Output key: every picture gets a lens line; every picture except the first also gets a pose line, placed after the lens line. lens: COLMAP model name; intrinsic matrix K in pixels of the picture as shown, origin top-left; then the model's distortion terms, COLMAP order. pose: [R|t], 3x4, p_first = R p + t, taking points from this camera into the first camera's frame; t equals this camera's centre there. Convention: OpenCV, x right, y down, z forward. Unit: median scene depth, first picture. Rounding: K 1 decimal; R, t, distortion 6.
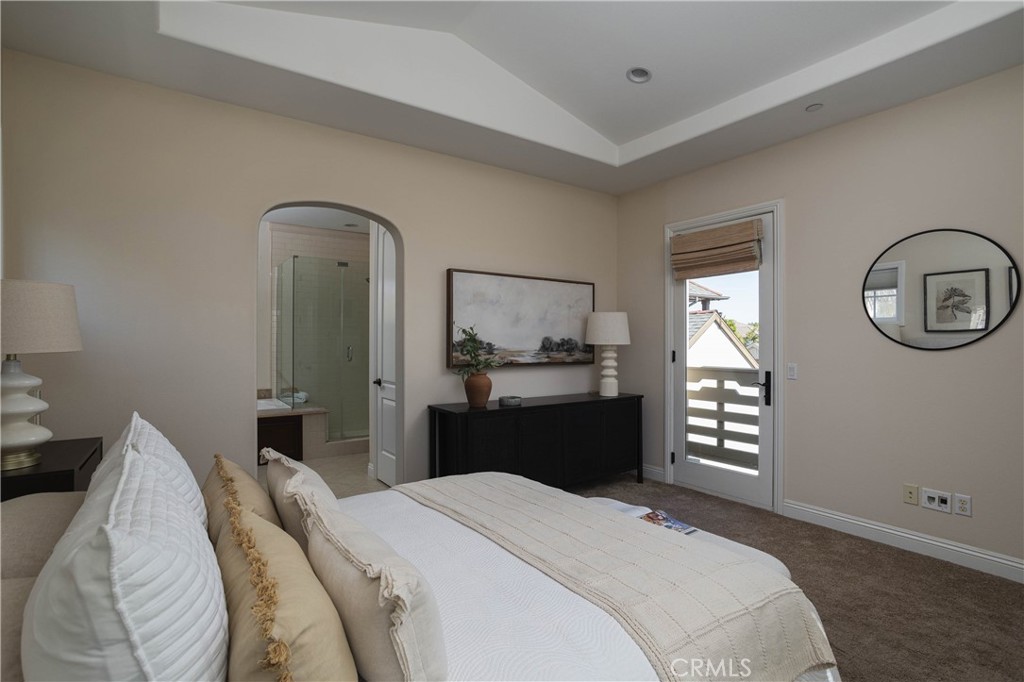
lens RADIAL K [[500.8, 0, 512.0], [0, 500.8, 345.9], [0, 0, 1]] dist [0.003812, 0.001906]
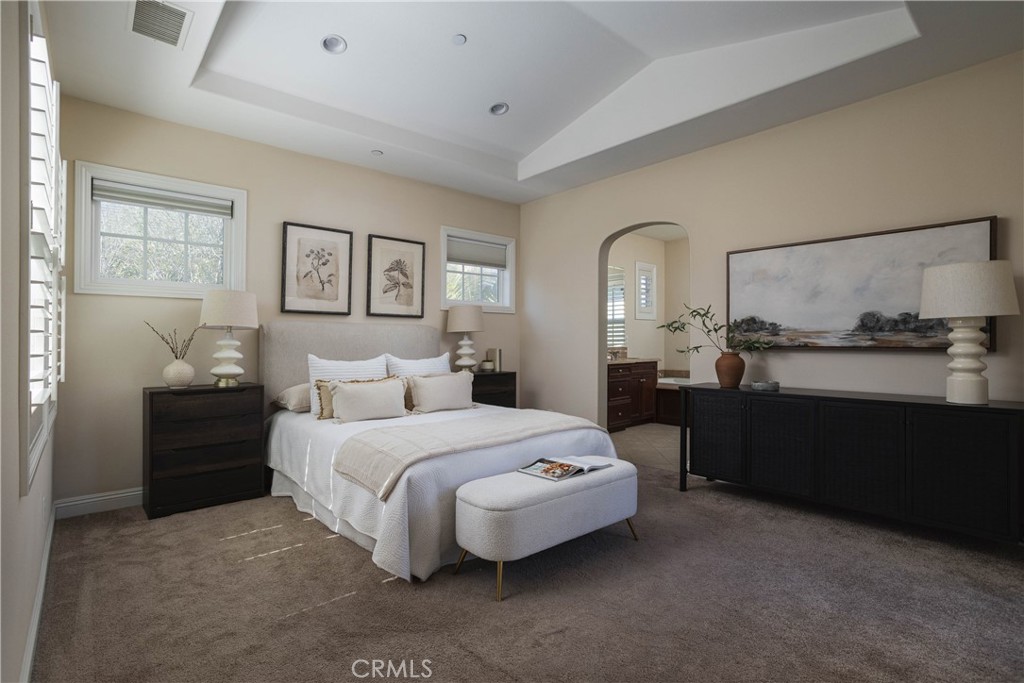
lens RADIAL K [[500.8, 0, 512.3], [0, 500.8, 335.2], [0, 0, 1]] dist [0.003812, 0.001906]
pose [[0.097792, -0.011649, -0.995139, 0.782917], [-0.001058, 0.999930, -0.011809, 0.026517], [0.995206, 0.002208, 0.097772, 0.415306]]
